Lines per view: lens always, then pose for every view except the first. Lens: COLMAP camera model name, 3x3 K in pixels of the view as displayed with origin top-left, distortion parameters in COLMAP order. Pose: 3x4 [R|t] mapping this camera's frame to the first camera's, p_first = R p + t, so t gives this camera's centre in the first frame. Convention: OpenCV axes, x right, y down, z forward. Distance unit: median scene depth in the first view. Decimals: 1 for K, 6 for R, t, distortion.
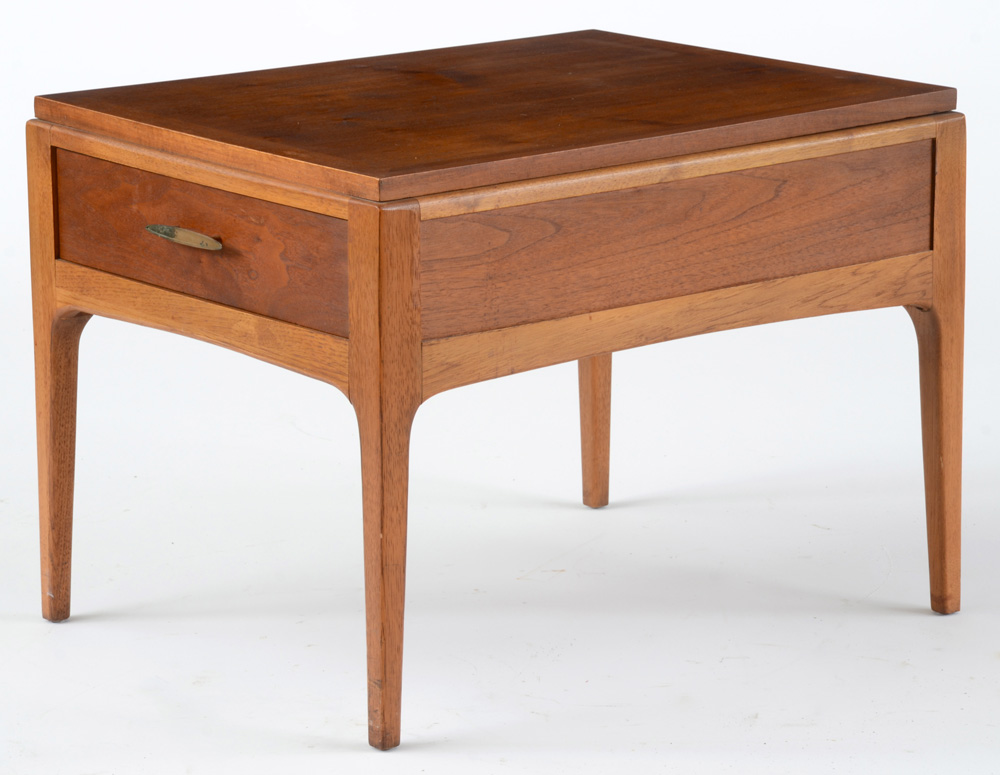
lens RADIAL K [[4561.6, 0, 494.6], [0, 4561.6, 384.8], [0, 0, 1]] dist [1.209926, 0.000000]
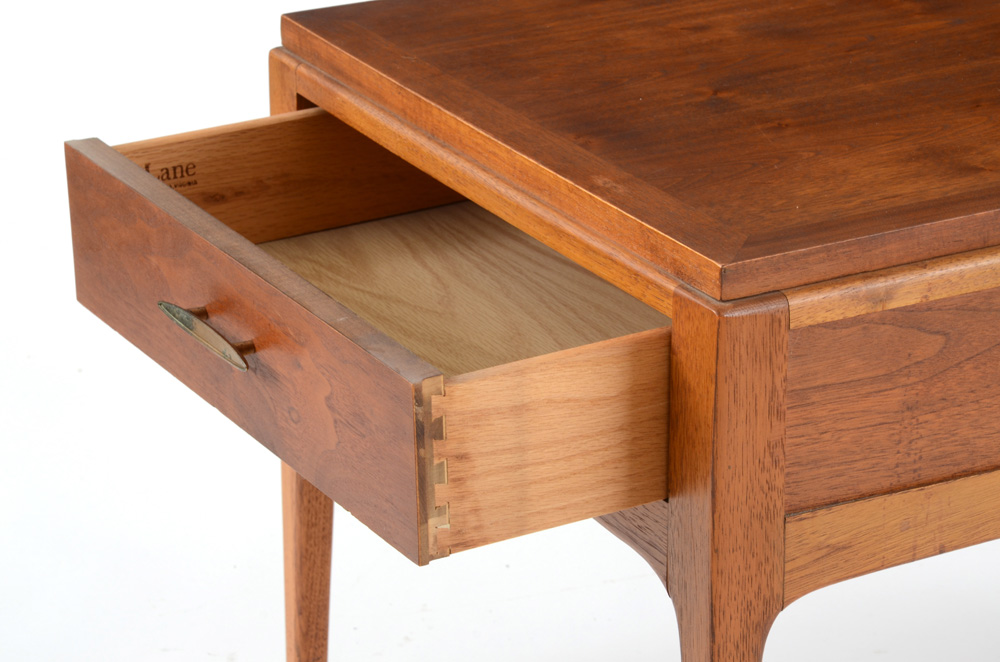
lens RADIAL K [[3665.9, 0, 500.3], [0, 3665.9, 325.9], [0, 0, 1]] dist [1.074371, 0.000000]
pose [[0.985708, 0.063179, -0.156167, 0.022287], [-0.041770, 0.989723, 0.136759, -0.100601], [0.163203, -0.128281, 0.978217, 0.504412]]
